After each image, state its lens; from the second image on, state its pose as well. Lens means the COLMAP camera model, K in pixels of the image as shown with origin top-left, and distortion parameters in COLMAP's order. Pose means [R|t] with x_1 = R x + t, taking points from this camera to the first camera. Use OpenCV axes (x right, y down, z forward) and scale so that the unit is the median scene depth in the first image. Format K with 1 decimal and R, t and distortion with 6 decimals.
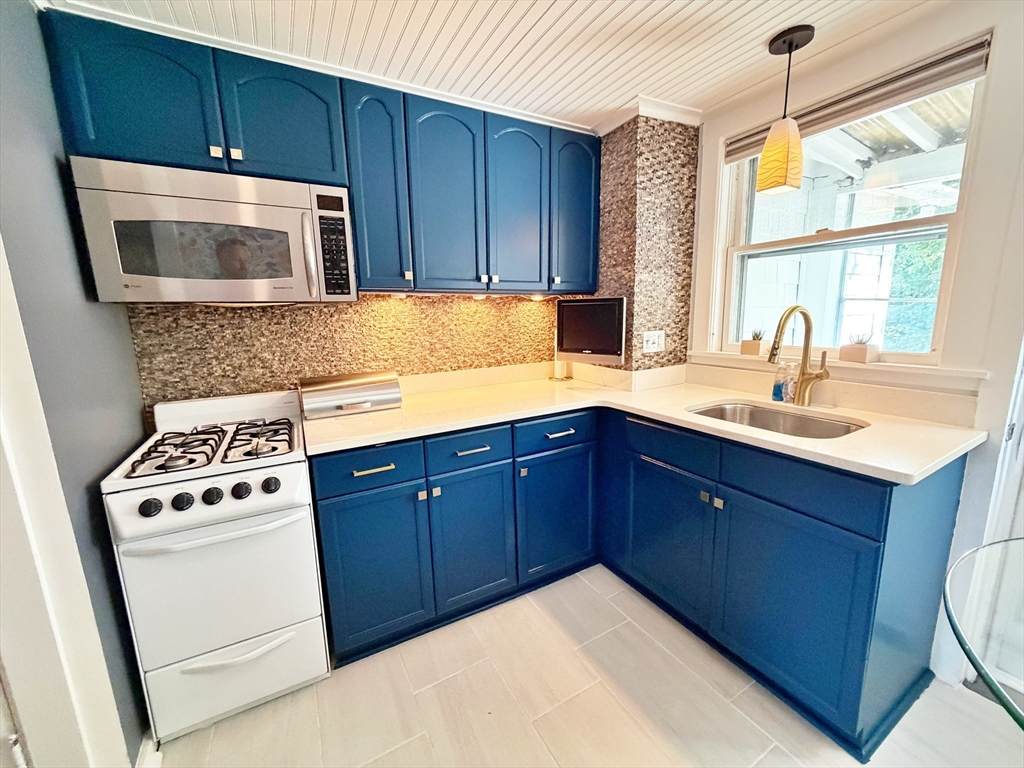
lens RADIAL K [[406.8, 0, 518.1], [0, 406.8, 383.9], [0, 0, 1]] dist [-0.001859, 0.000537]
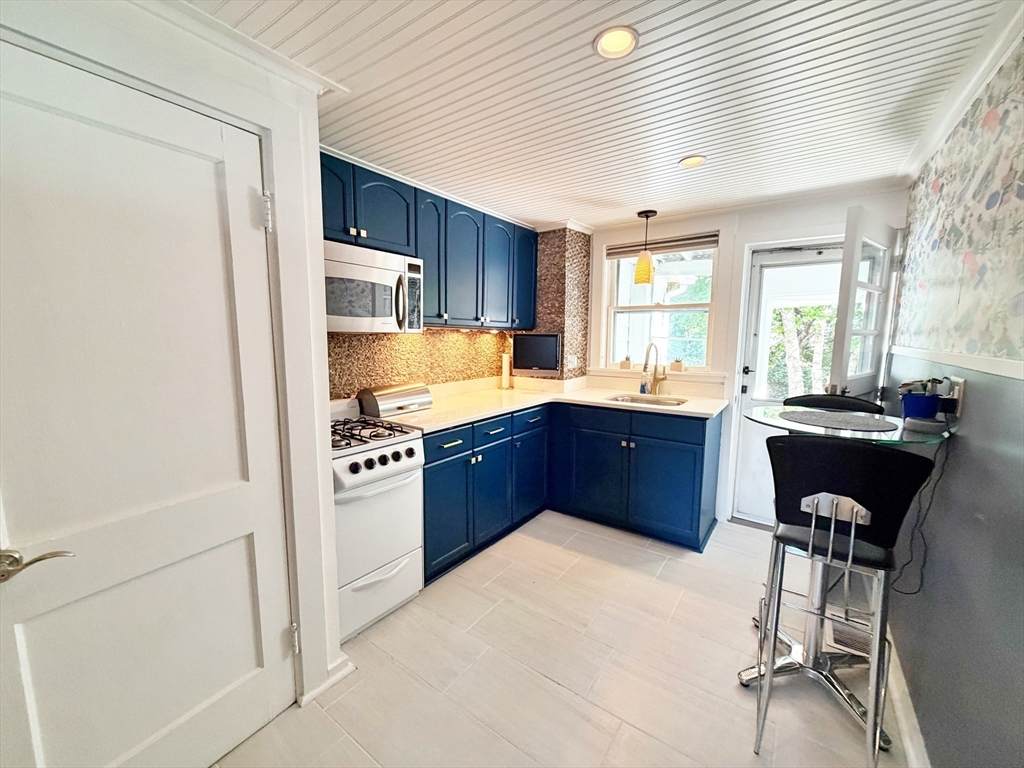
lens RADIAL K [[406.8, 0, 518.1], [0, 406.8, 383.9], [0, 0, 1]] dist [-0.001859, 0.000537]
pose [[0.906723, -0.022089, 0.421148, -0.587190], [0.047413, 0.997635, -0.049754, 0.057520], [-0.419054, 0.065081, 0.905626, -0.386499]]
